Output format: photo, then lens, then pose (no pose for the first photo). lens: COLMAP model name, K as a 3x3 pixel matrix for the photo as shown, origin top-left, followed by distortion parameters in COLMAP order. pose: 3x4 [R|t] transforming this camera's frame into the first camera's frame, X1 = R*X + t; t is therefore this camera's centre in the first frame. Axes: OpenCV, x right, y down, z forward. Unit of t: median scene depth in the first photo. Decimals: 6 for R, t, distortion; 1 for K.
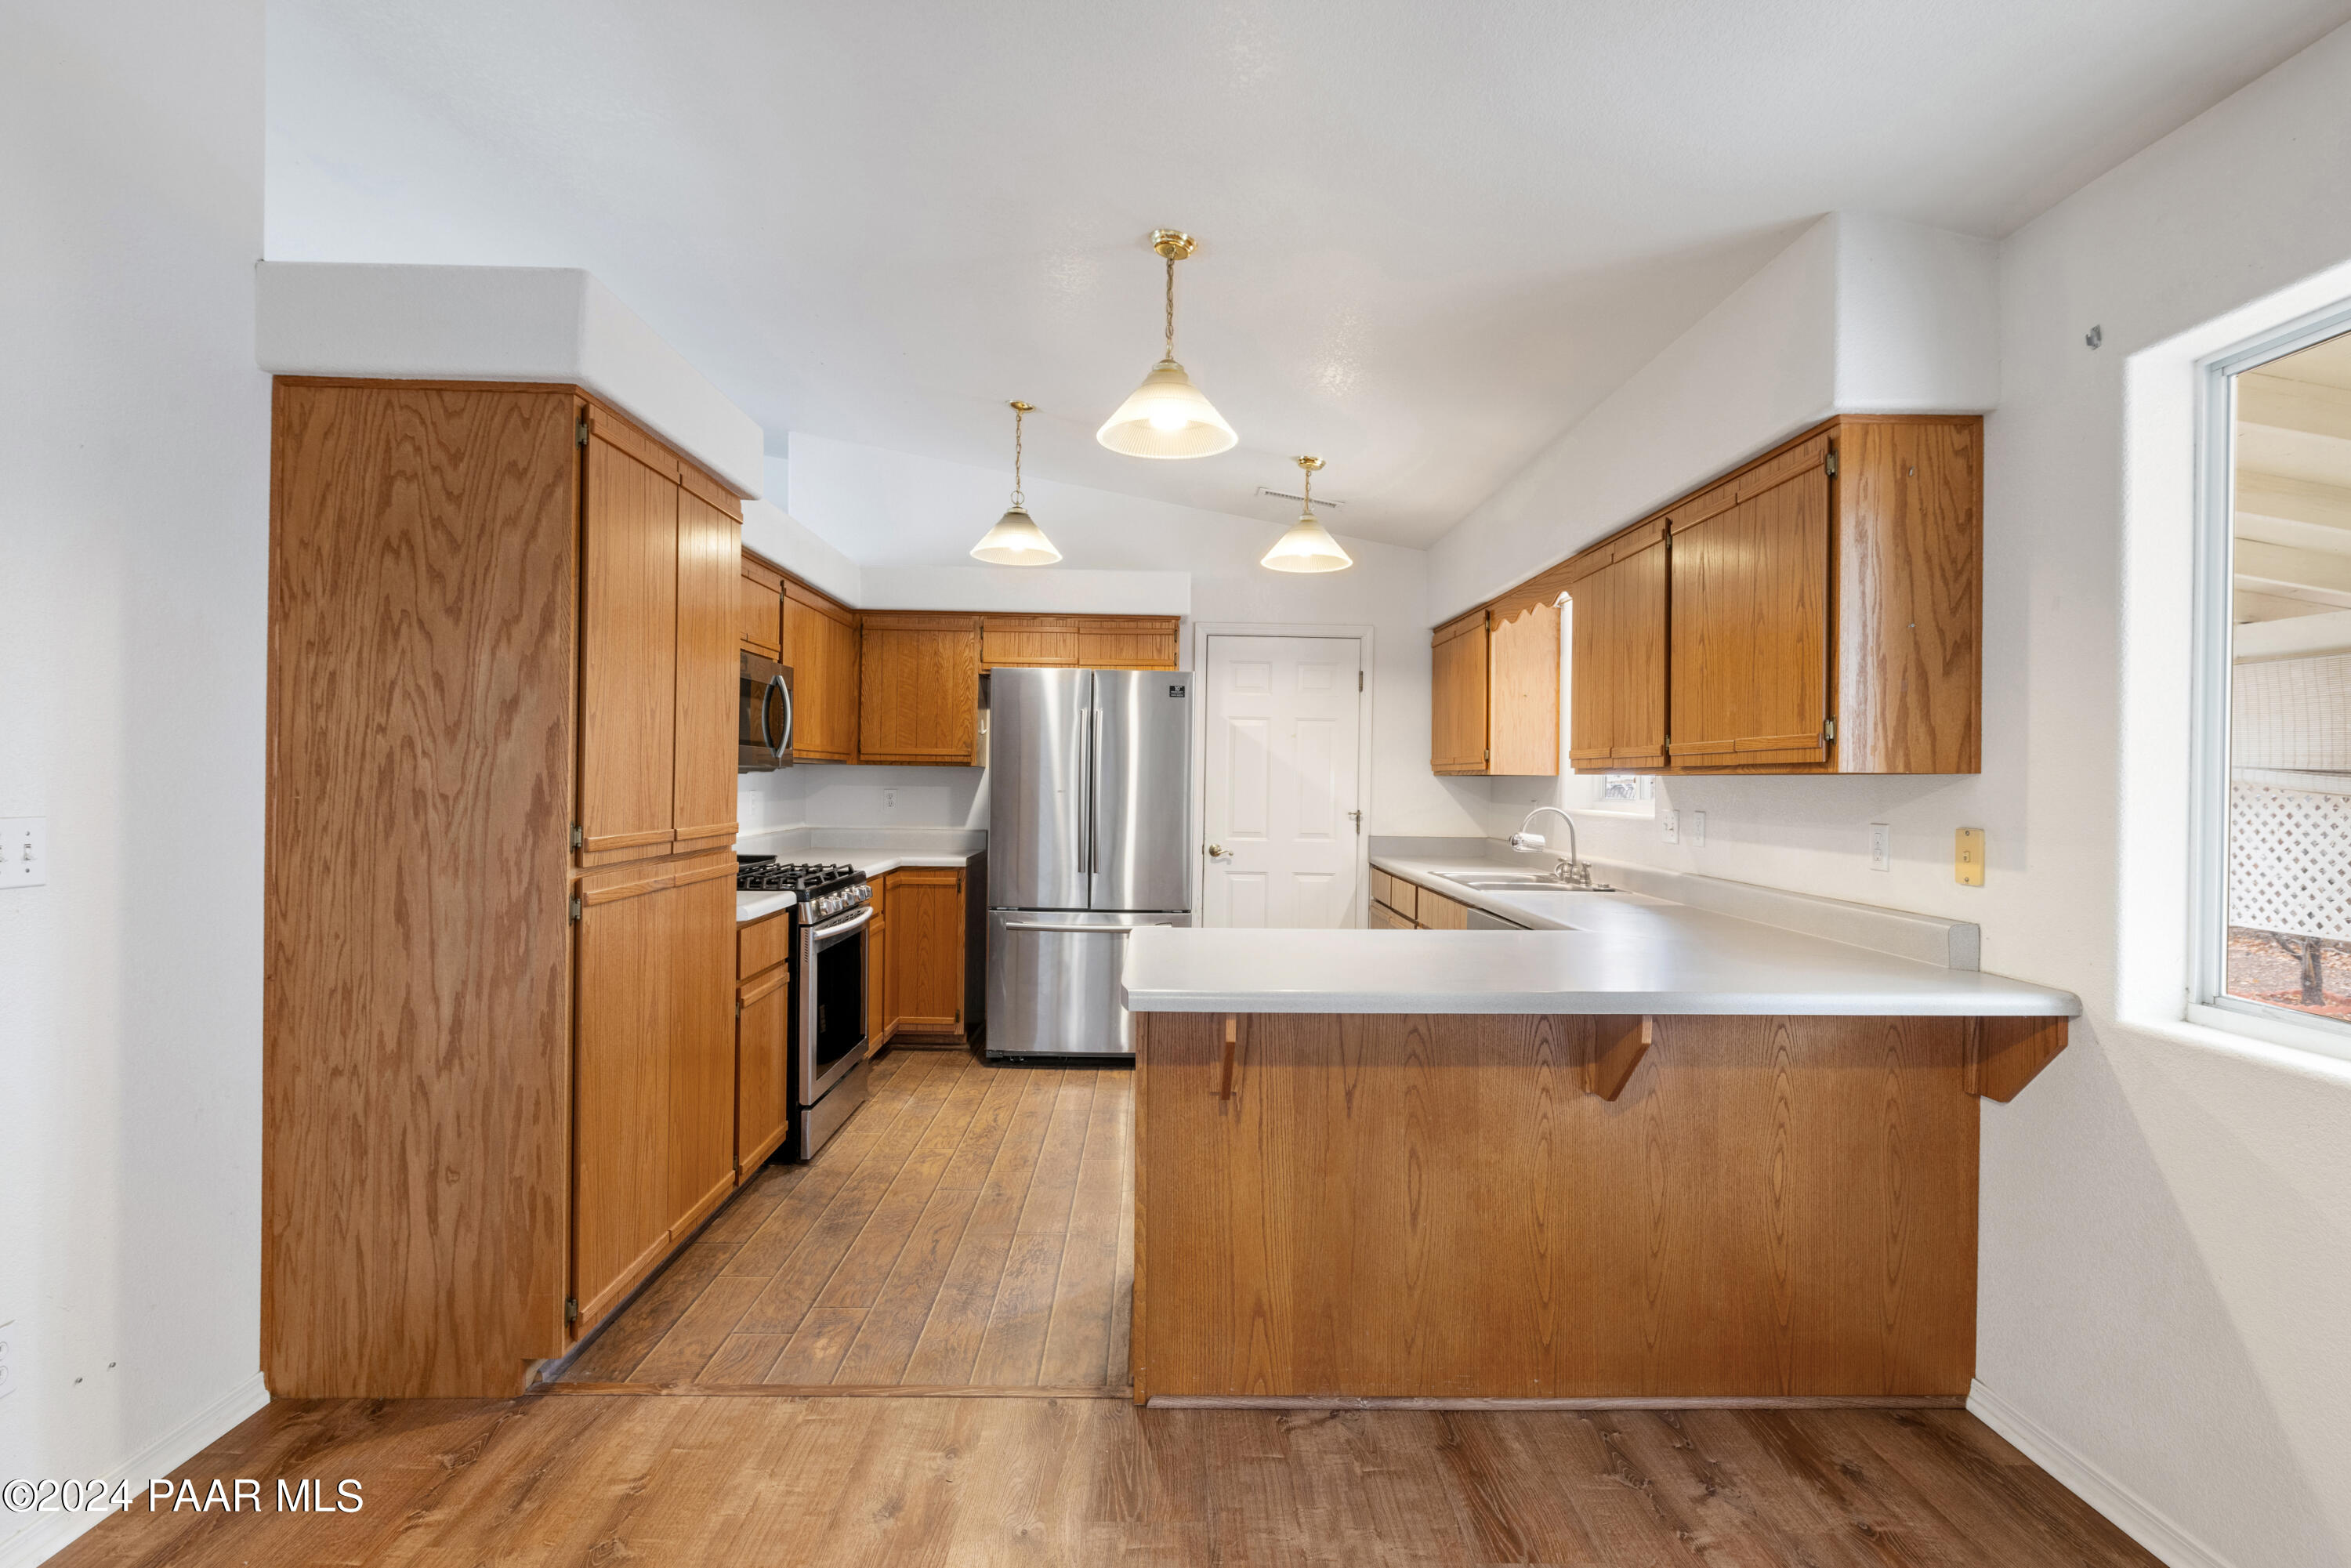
lens RADIAL K [[1102.1, 0, 1182.4], [0, 1102.1, 773.7], [0, 0, 1]] dist [-0.000824, -0.001078]
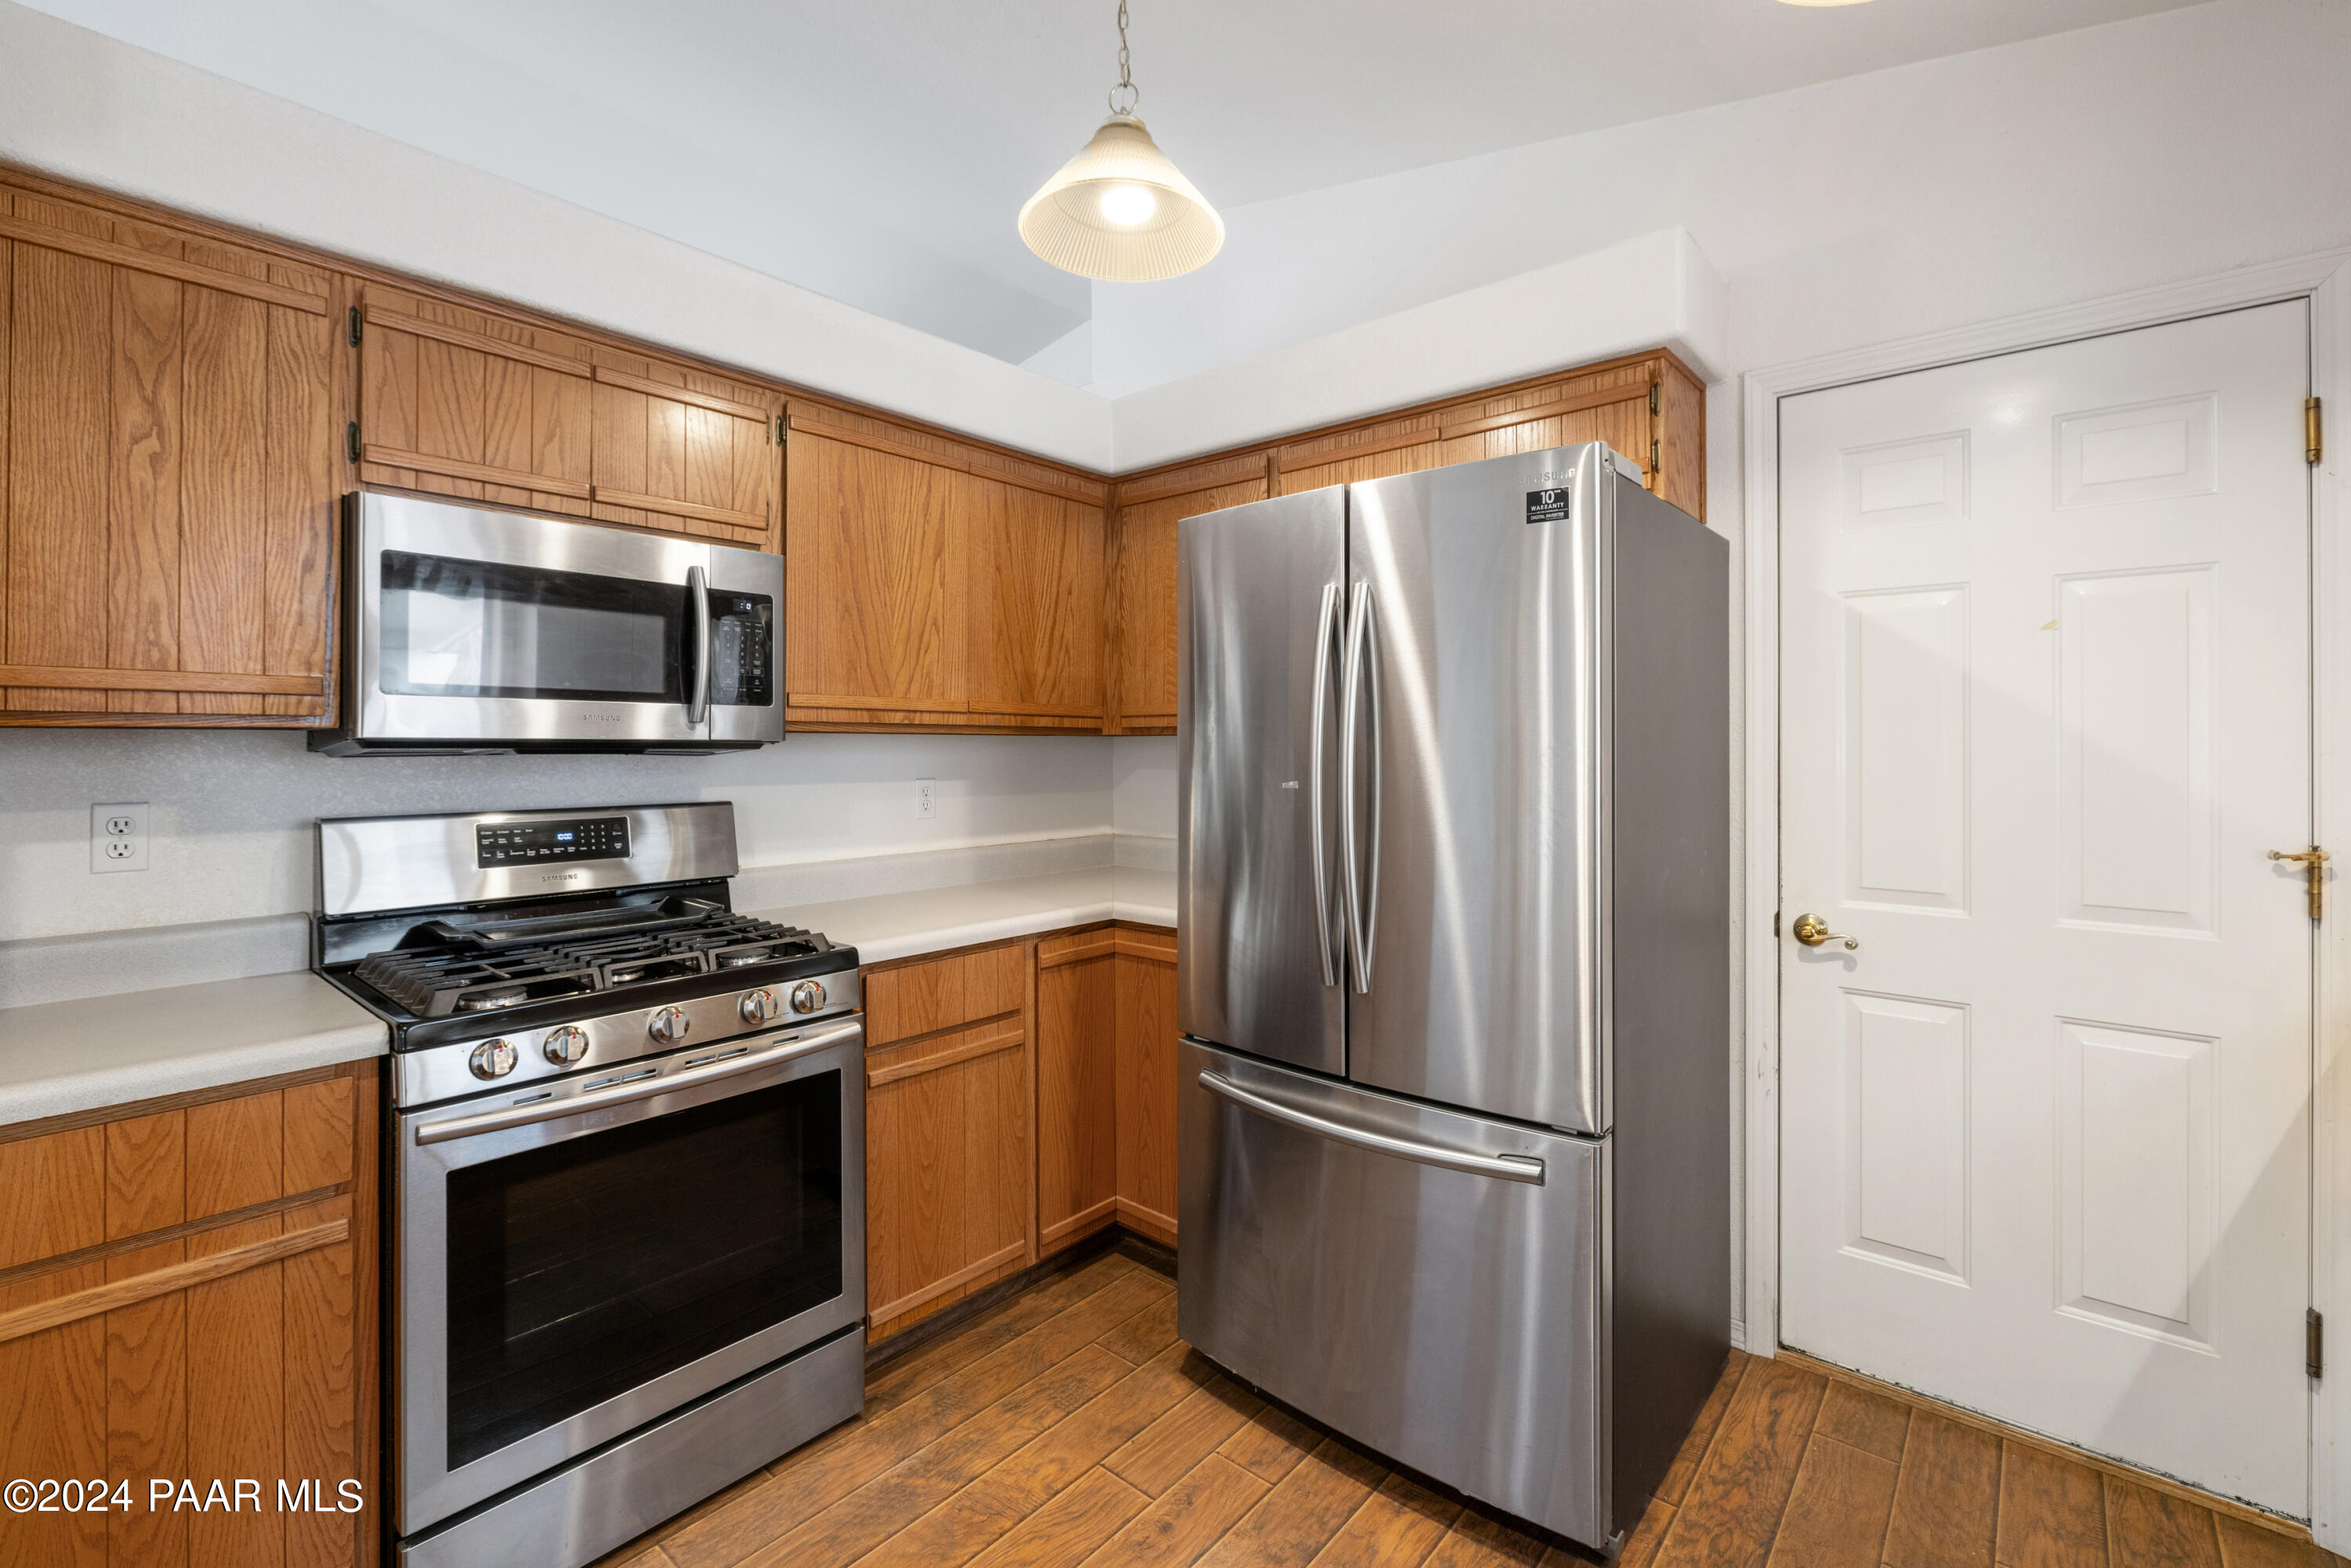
lens RADIAL K [[1038.8, 0, 1258.6], [0, 1038.8, 746.2], [0, 0, 1]] dist [-0.002635, 0.001126]
pose [[0.779319, -0.015255, -0.626441, 0.270431], [0.012055, 0.999884, -0.009353, 0.009327], [0.626511, -0.000263, 0.779413, 1.420579]]
